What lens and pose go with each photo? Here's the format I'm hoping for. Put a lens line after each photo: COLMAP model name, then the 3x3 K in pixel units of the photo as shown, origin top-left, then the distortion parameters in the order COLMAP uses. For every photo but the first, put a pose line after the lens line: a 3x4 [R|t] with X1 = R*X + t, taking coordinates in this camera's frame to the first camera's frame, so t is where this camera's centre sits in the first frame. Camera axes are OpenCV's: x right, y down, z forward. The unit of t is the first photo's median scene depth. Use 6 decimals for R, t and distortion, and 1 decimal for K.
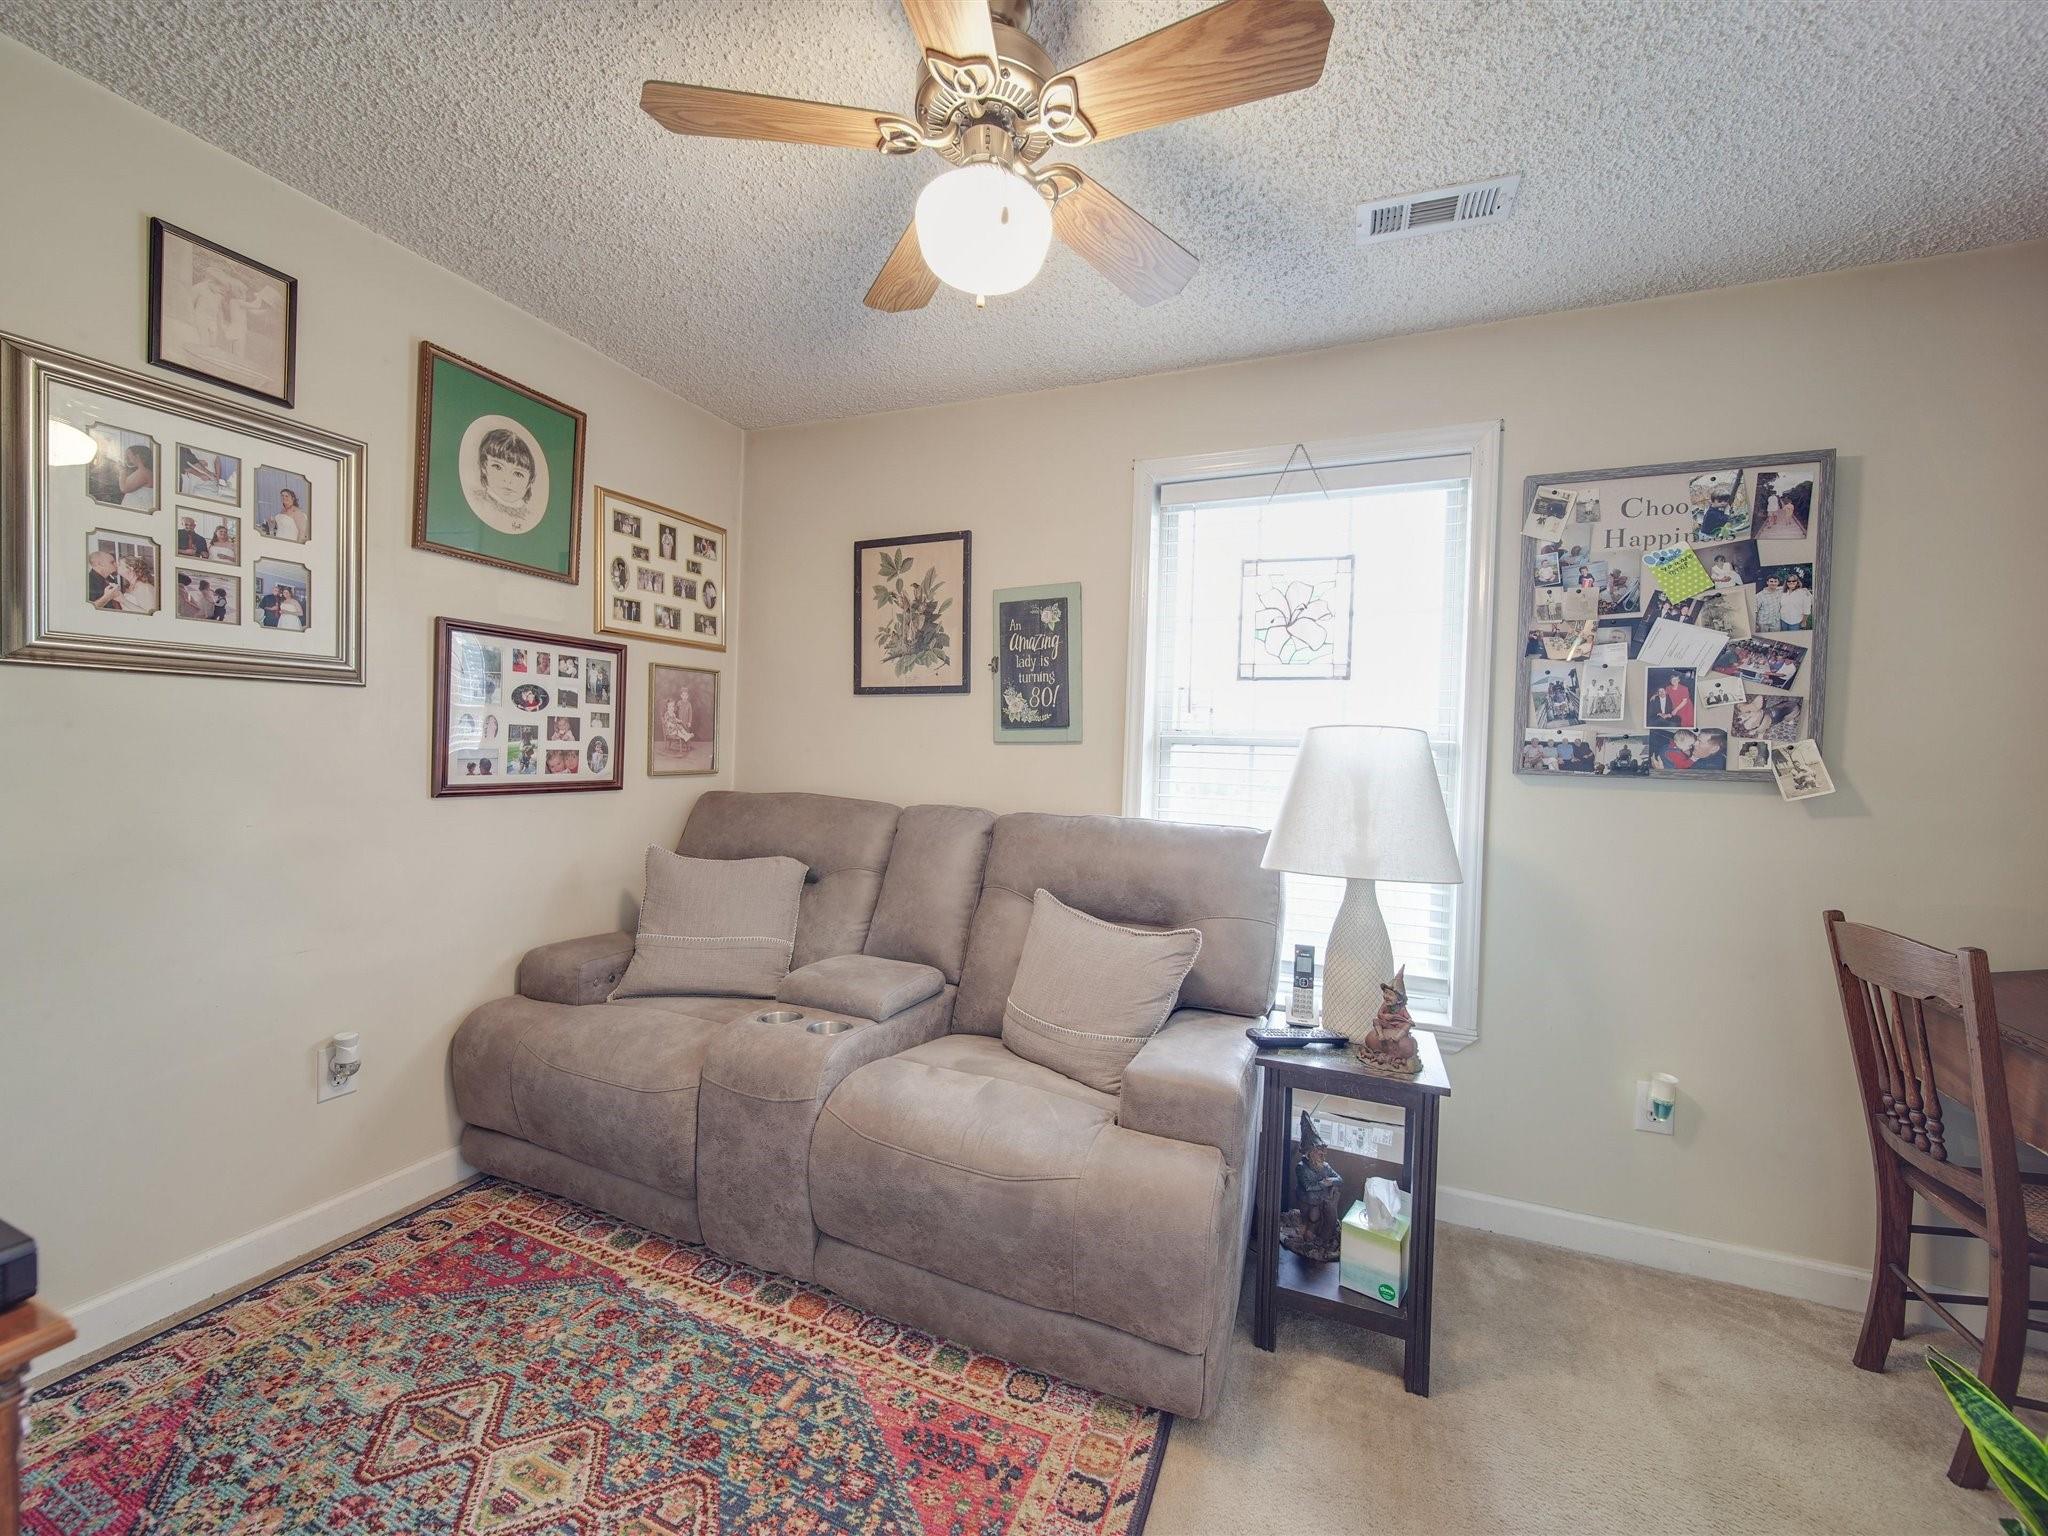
lens RADIAL K [[805.2, 0, 1028.2], [0, 805.2, 767.6], [0, 0, 1]] dist [-0.000226, -0.001413]
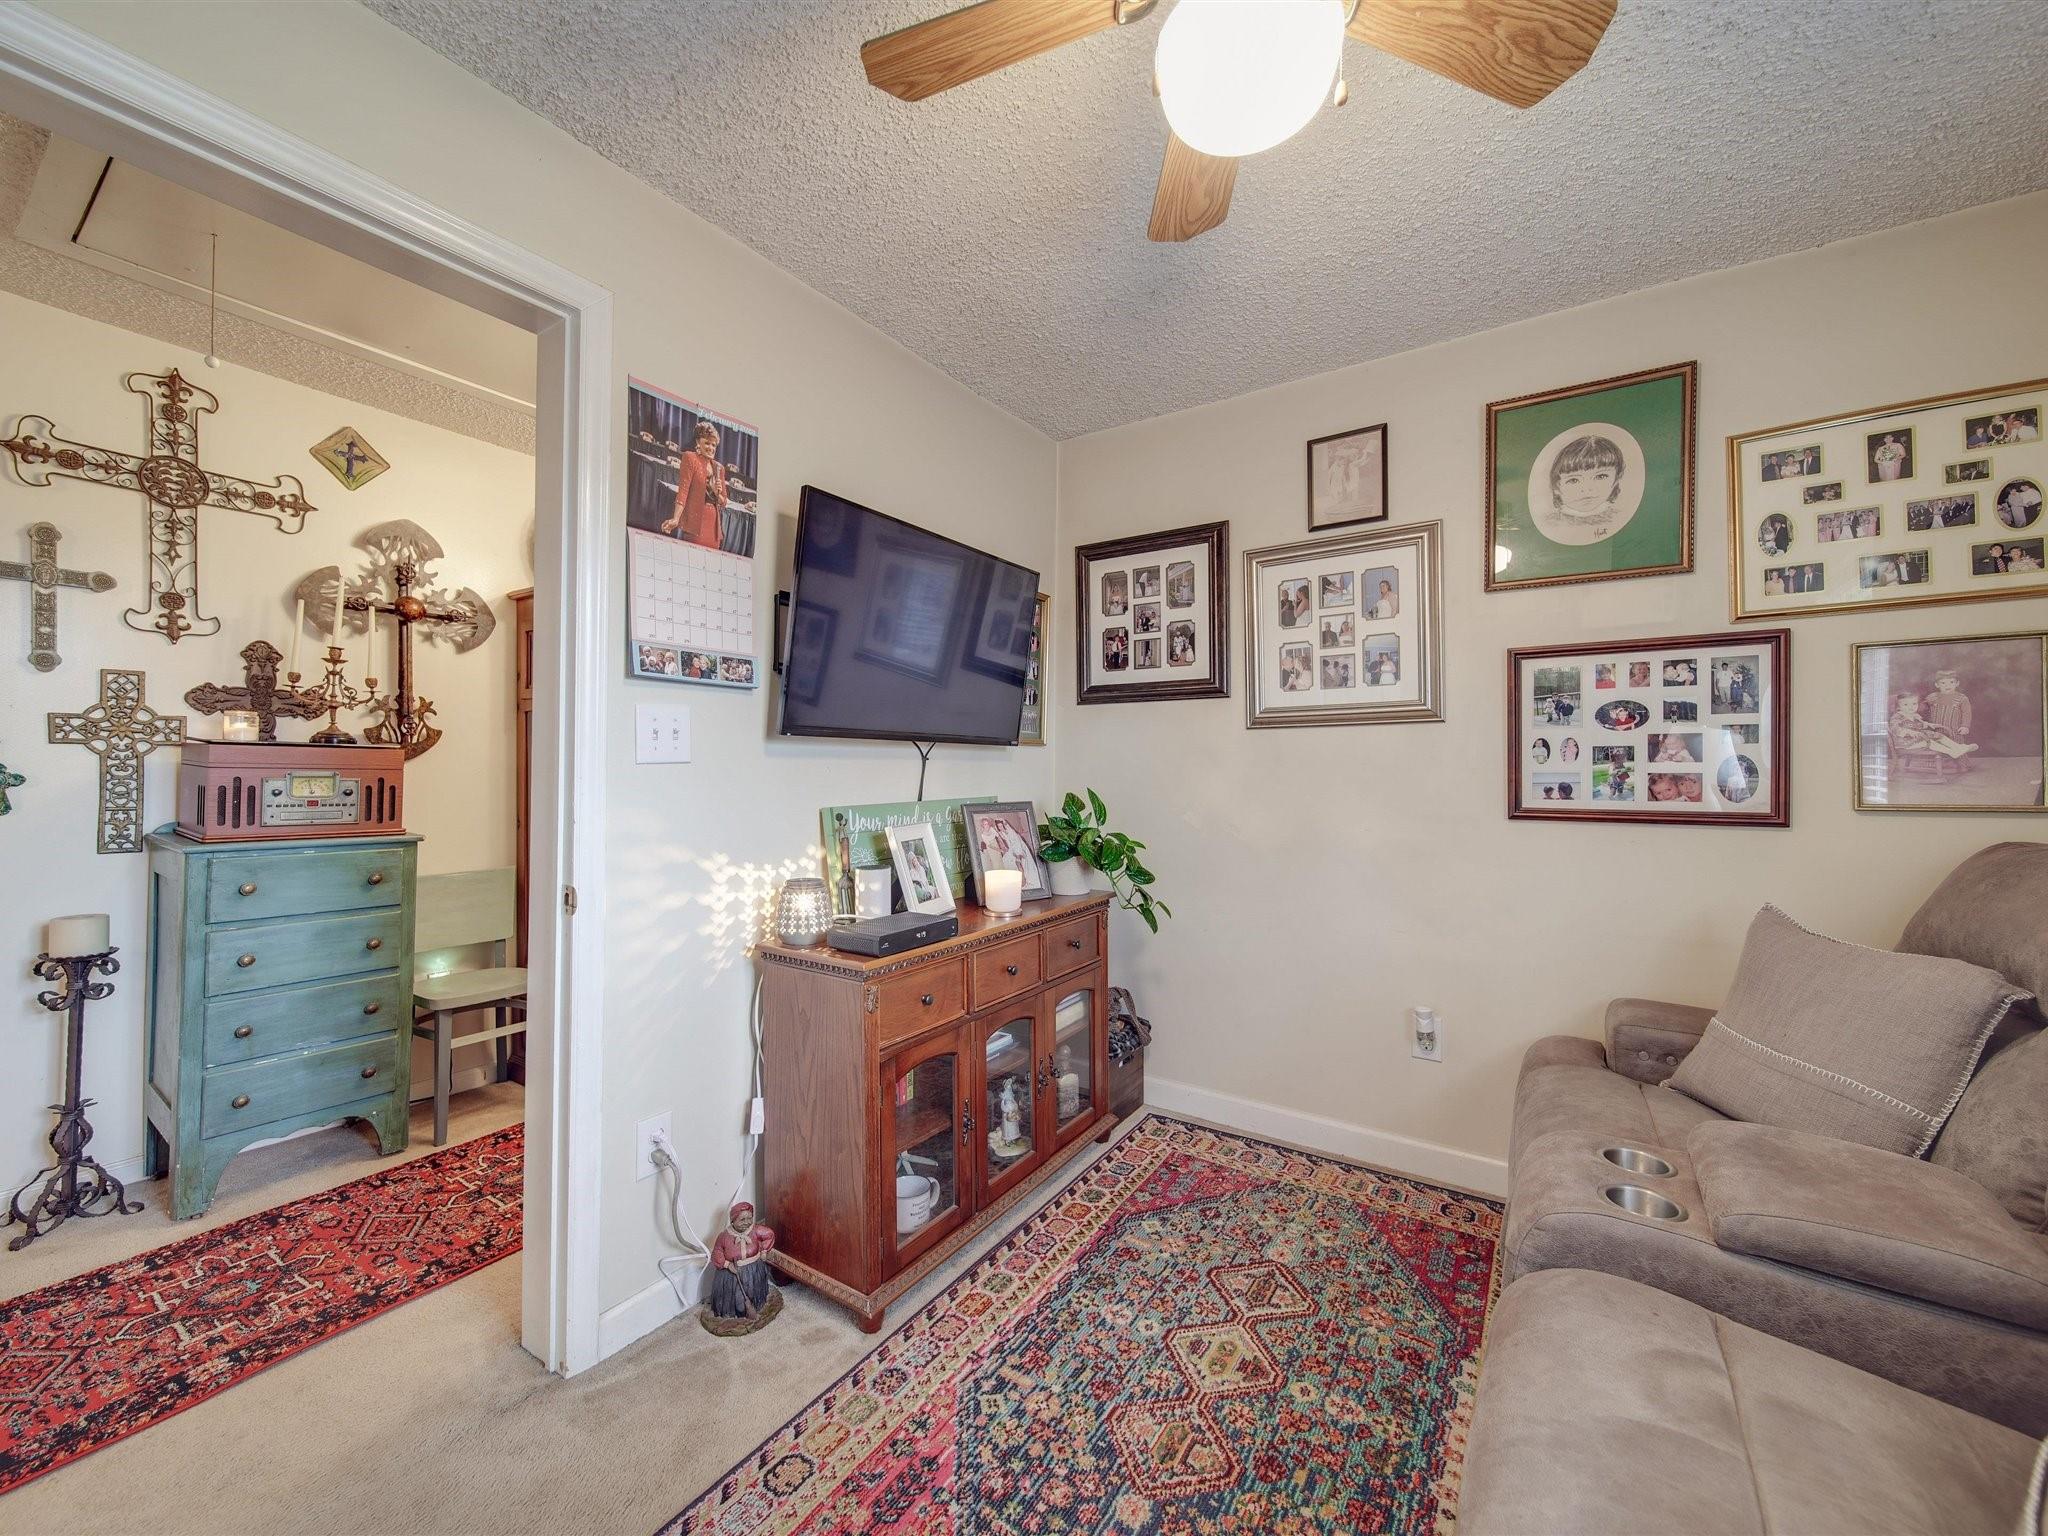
lens RADIAL K [[805.2, 0, 1028.2], [0, 805.2, 767.6], [0, 0, 1]] dist [-0.000226, -0.001413]
pose [[-0.190268, -0.026098, -0.981385, 0.390785], [-0.025172, 0.999448, -0.021698, 0.007665], [0.981409, 0.020575, -0.190820, 0.531452]]
